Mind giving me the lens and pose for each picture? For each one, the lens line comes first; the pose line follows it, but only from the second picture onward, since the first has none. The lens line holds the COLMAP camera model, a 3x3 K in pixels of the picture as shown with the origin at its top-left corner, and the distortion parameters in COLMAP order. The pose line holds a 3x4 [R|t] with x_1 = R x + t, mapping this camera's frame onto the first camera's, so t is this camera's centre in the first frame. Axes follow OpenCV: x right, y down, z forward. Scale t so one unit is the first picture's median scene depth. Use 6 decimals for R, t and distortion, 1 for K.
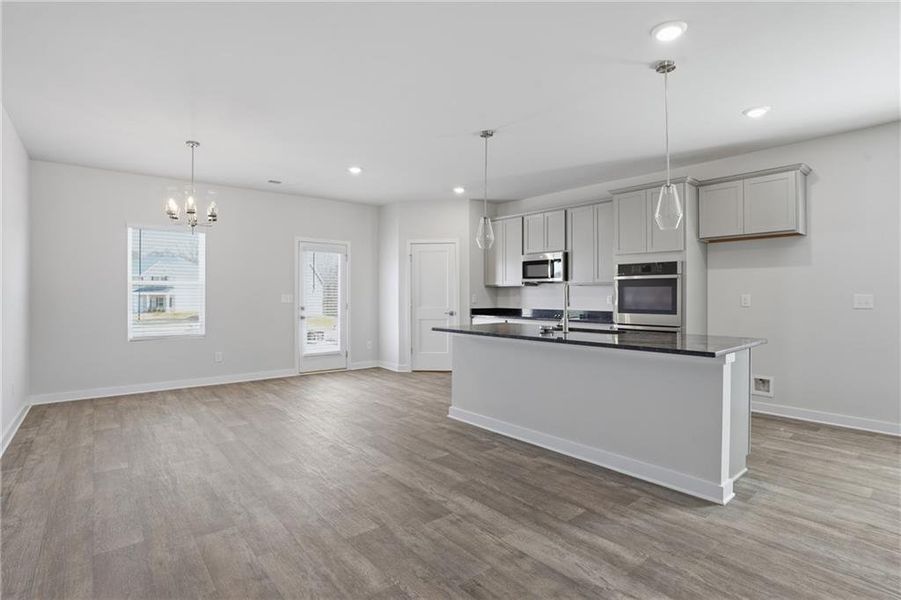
lens RADIAL K [[449.8, 0, 450.5], [0, 449.8, 300.0], [0, 0, 1]] dist [-0.084505, 0.035710]
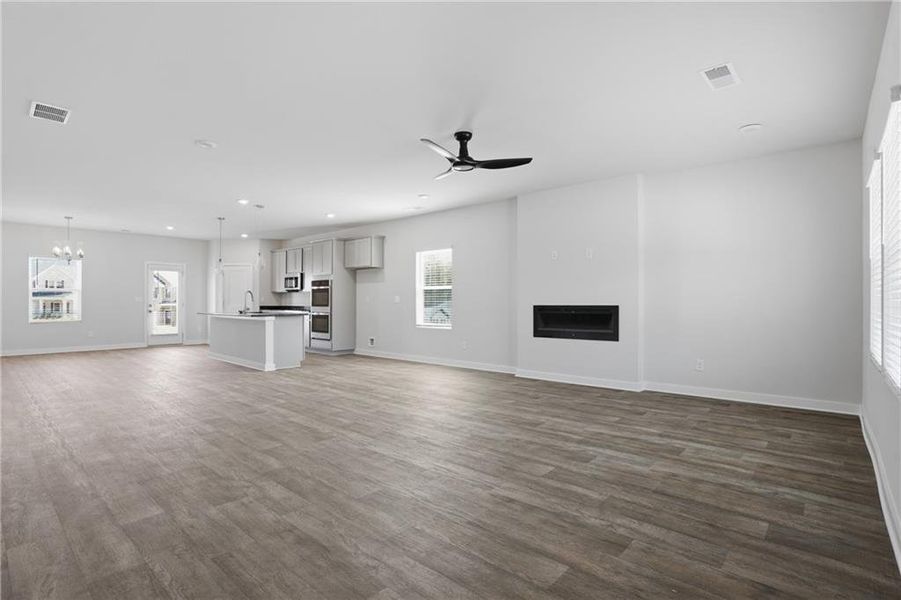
lens RADIAL K [[449.8, 0, 450.5], [0, 449.8, 300.0], [0, 0, 1]] dist [-0.084505, 0.035710]
pose [[0.988026, 0.002833, 0.154261, 0.560717], [-0.000500, 0.999885, -0.015161, 0.025454], [-0.154286, 0.014902, 0.987914, -0.810077]]
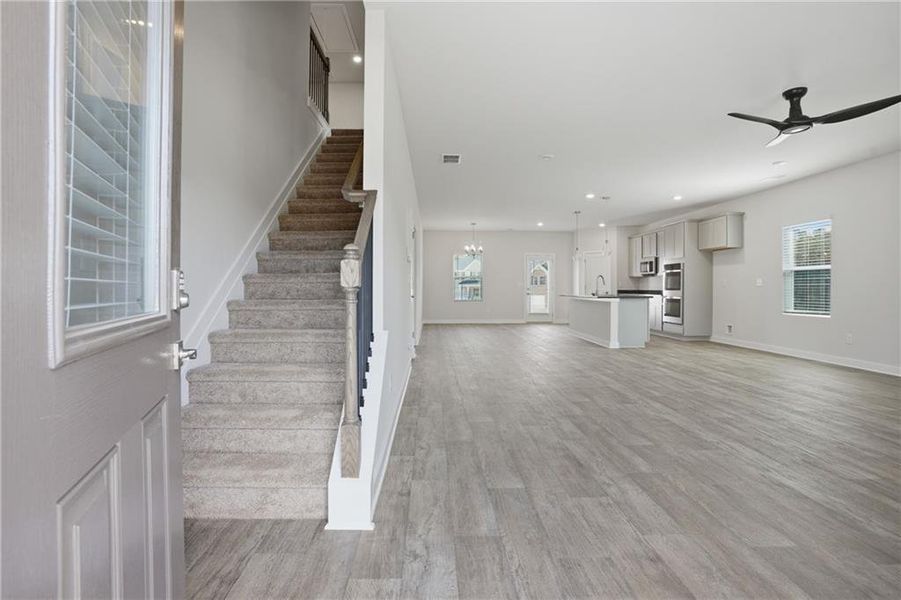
lens RADIAL K [[449.8, 0, 450.5], [0, 449.8, 300.0], [0, 0, 1]] dist [-0.084505, 0.035710]
pose [[0.797964, 0.018259, -0.602428, 0.660342], [-0.007974, 0.999773, 0.019741, 0.034393], [0.602652, -0.010949, 0.797929, -0.882312]]
